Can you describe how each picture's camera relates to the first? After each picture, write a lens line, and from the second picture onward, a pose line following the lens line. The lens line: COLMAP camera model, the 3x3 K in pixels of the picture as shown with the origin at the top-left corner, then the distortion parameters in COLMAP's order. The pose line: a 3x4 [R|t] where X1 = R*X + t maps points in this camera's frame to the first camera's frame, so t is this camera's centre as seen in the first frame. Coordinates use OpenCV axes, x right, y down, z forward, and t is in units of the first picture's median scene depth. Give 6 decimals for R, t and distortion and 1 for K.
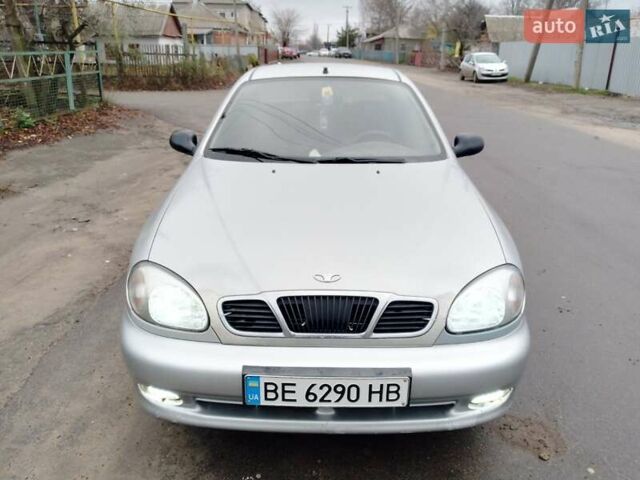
lens RADIAL K [[515.5, 0, 320.0], [0, 515.5, 240.0], [0, 0, 1]] dist [0.005555, -0.054869]
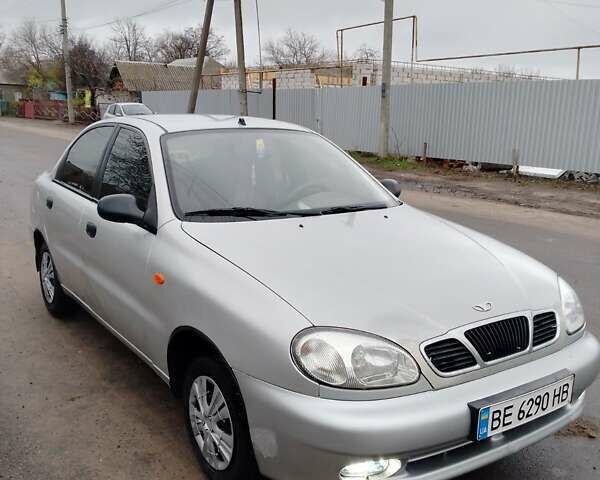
lens RADIAL K [[637.4, 0, 300.0], [0, 637.4, 240.0], [0, 0, 1]] dist [0.008896, -0.034811]
pose [[0.824094, -0.107215, 0.556214, -0.850353], [0.182036, 0.979966, -0.080810, -0.021077], [-0.536406, 0.167846, 0.827101, 0.073207]]
